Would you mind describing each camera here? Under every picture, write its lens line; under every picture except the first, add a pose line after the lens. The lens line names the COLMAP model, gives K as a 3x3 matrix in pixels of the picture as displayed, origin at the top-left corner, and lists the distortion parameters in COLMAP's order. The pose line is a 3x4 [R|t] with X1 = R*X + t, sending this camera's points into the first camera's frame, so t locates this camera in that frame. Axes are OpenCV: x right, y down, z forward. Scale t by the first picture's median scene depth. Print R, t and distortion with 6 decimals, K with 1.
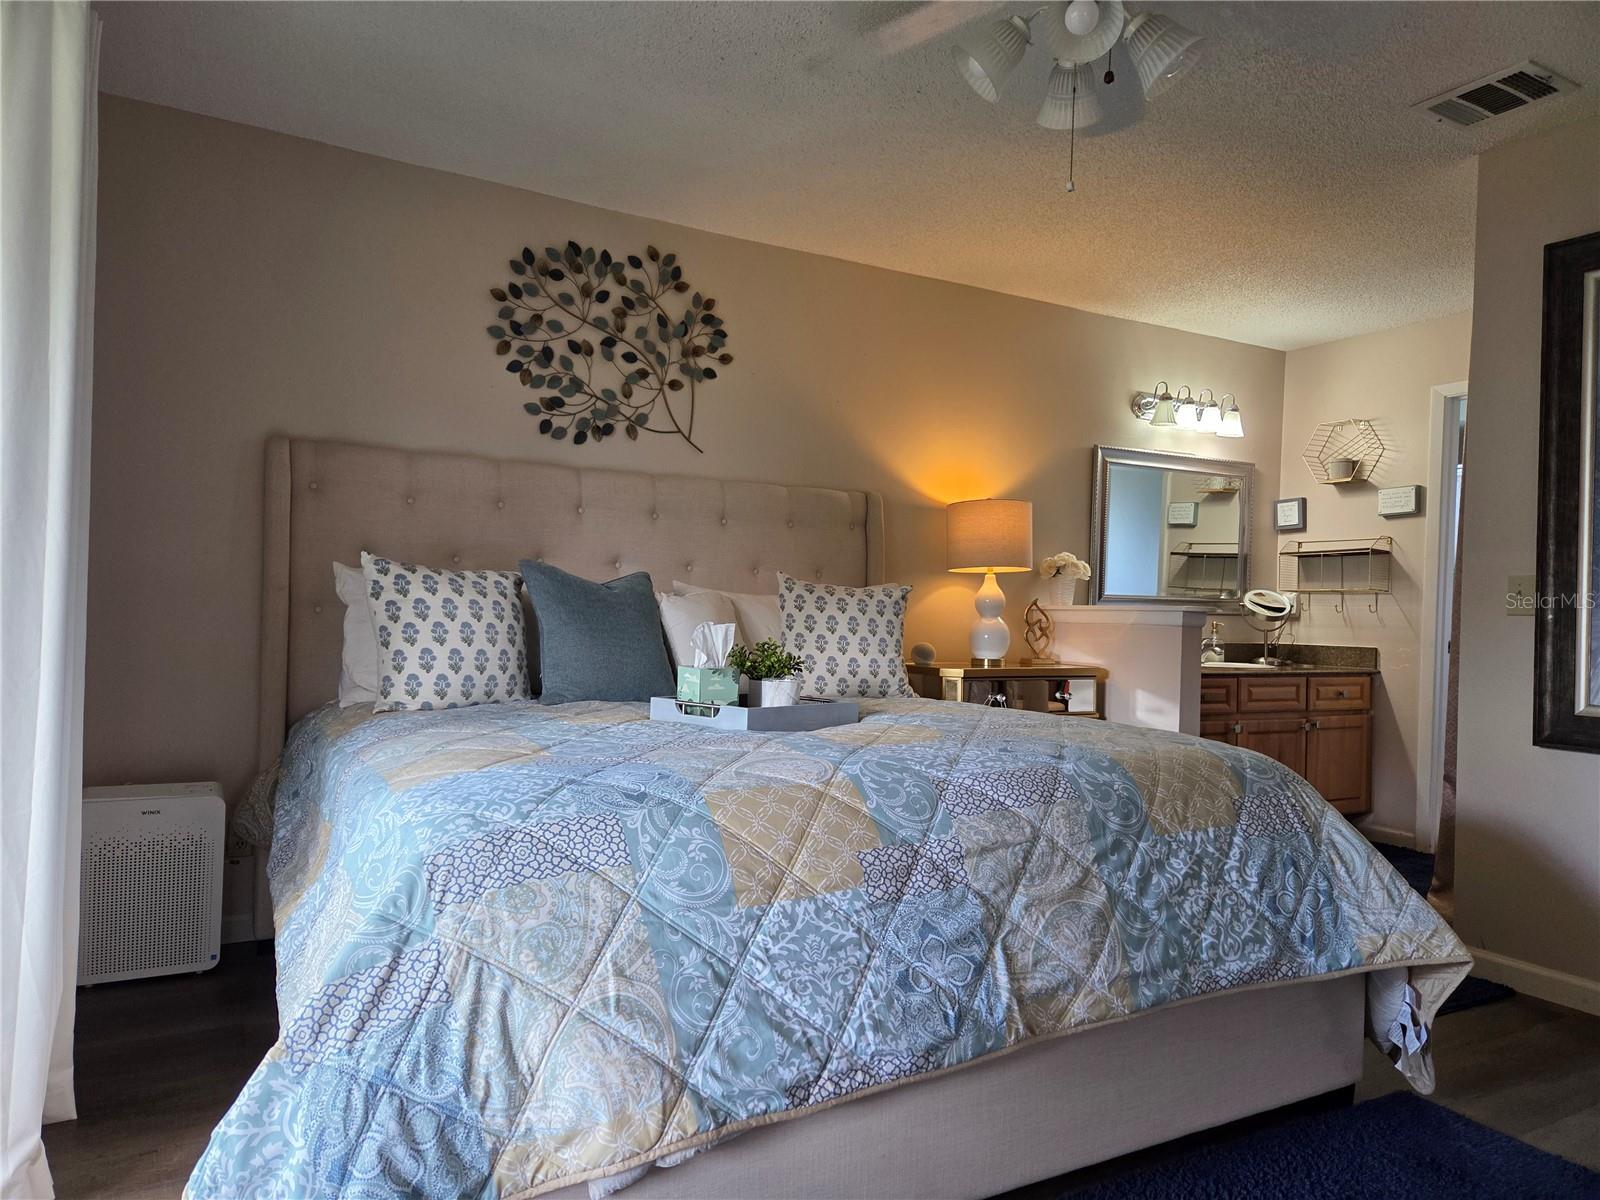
lens RADIAL K [[1066.6, 0, 794.7], [0, 1066.6, 619.2], [0, 0, 1]] dist [0.023975, -0.003241]
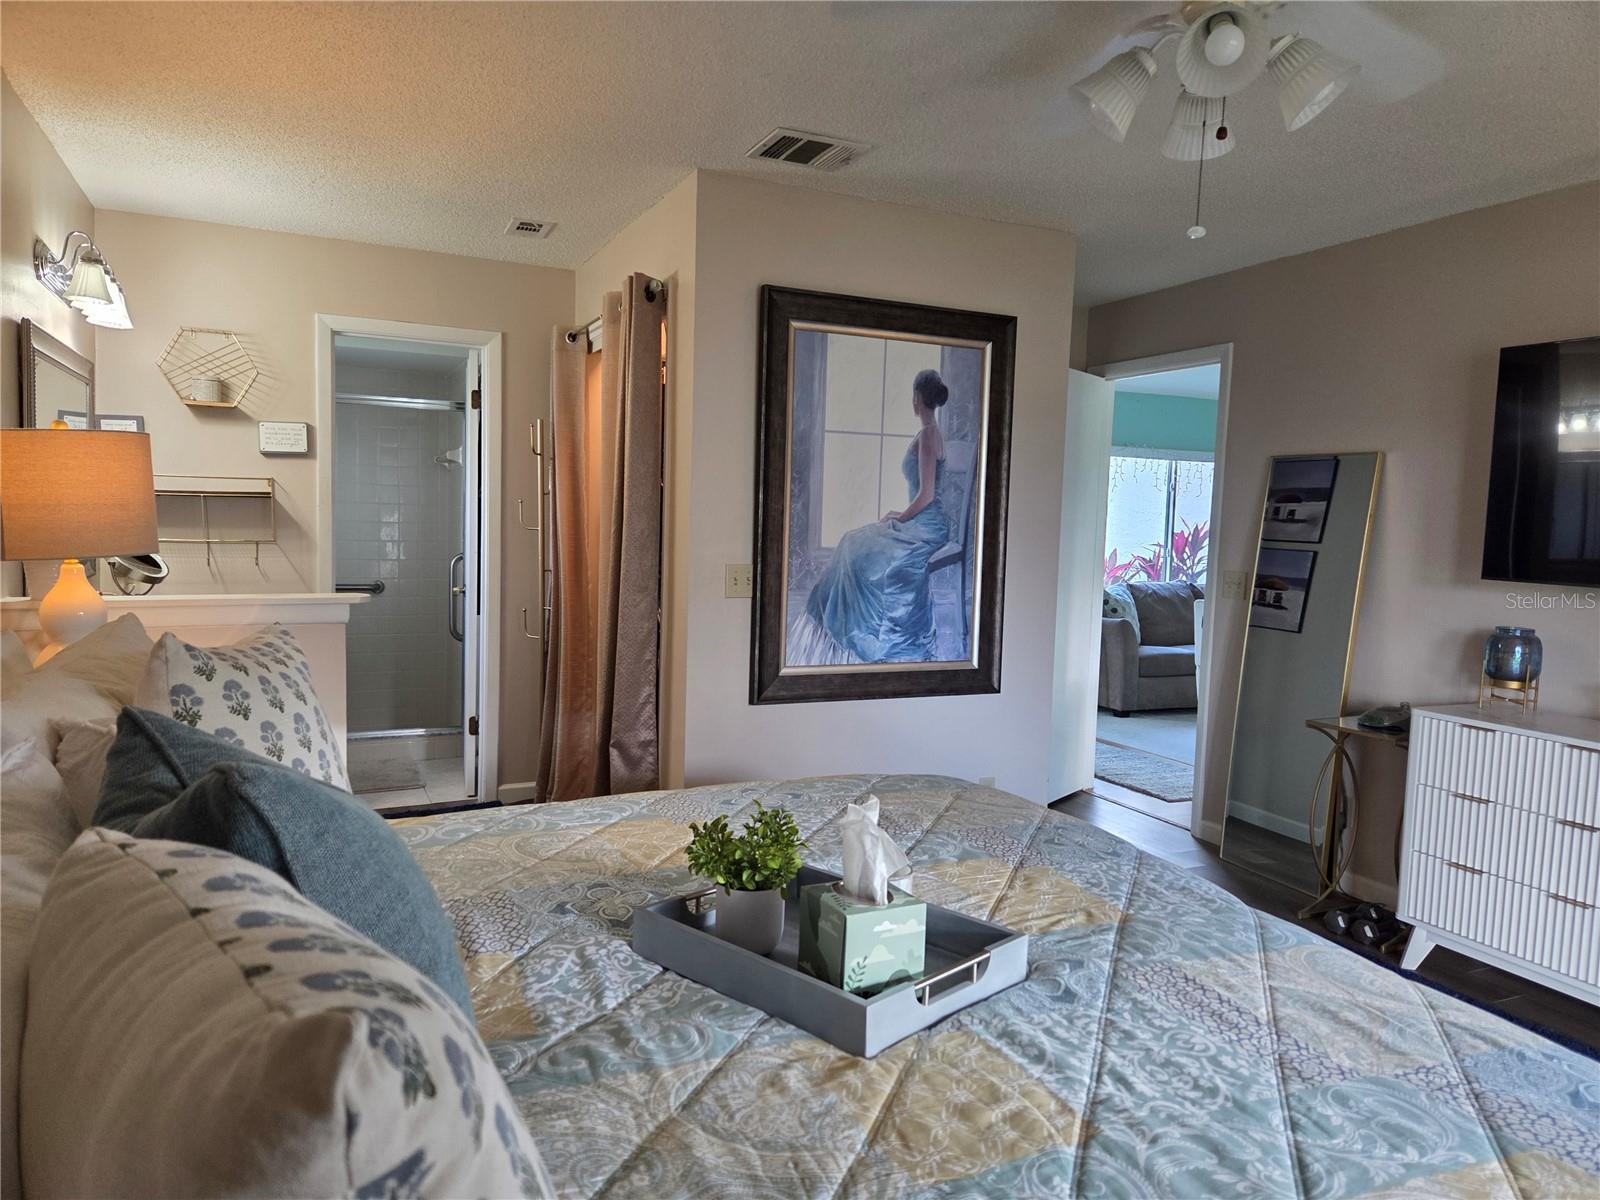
lens RADIAL K [[1066.6, 0, 794.7], [0, 1066.6, 619.2], [0, 0, 1]] dist [0.023975, -0.003241]
pose [[0.057919, -0.116403, 0.991512, -0.290337], [-0.016543, 0.992931, 0.117536, -0.071174], [-0.998184, -0.023210, 0.055584, 0.518870]]
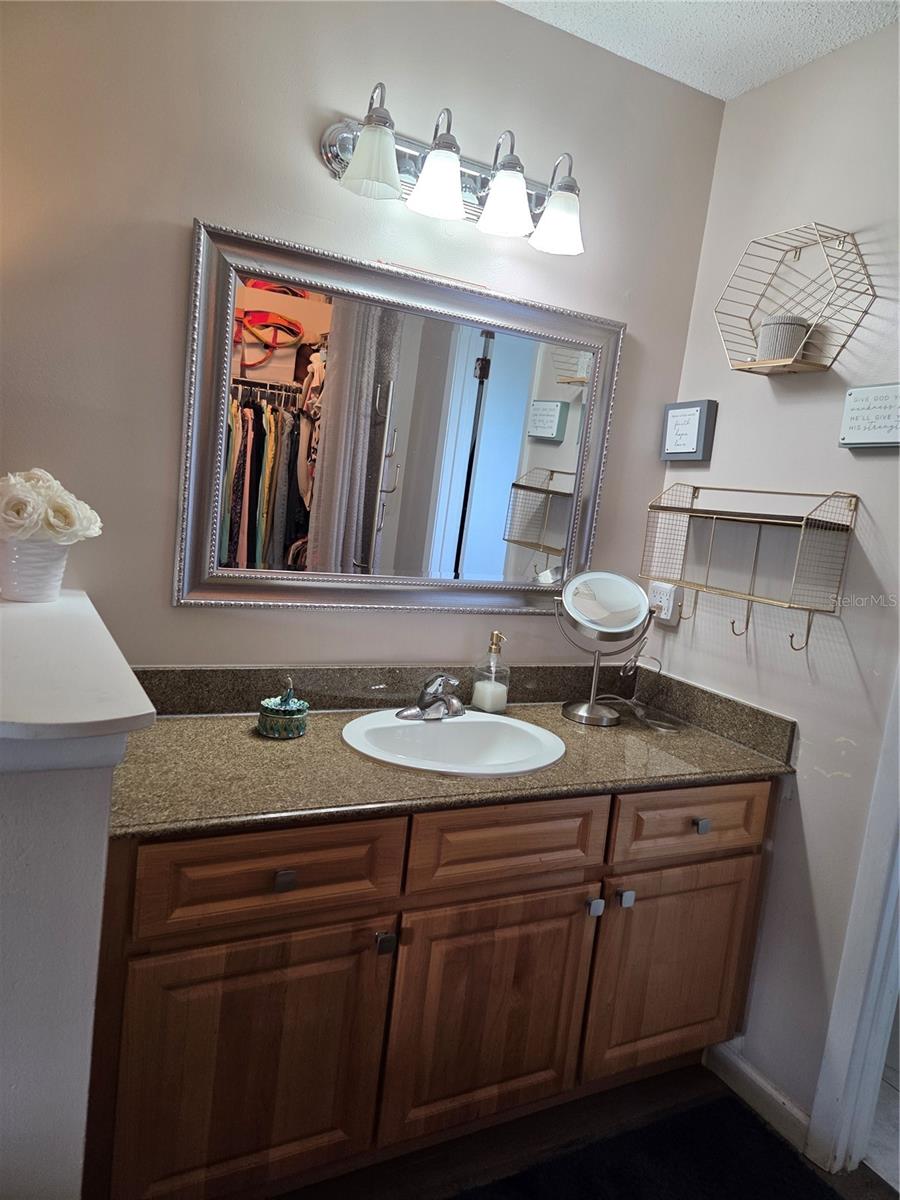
lens RADIAL K [[800.0, 0, 450.0], [0, 800.0, 600.0], [0, 0, 1]] dist [0.023975, -0.003241]
pose [[0.995940, 0.089063, -0.013110, 0.384147], [-0.086795, 0.988640, 0.122707, -0.058448], [0.023889, -0.121071, 0.992356, 0.638774]]
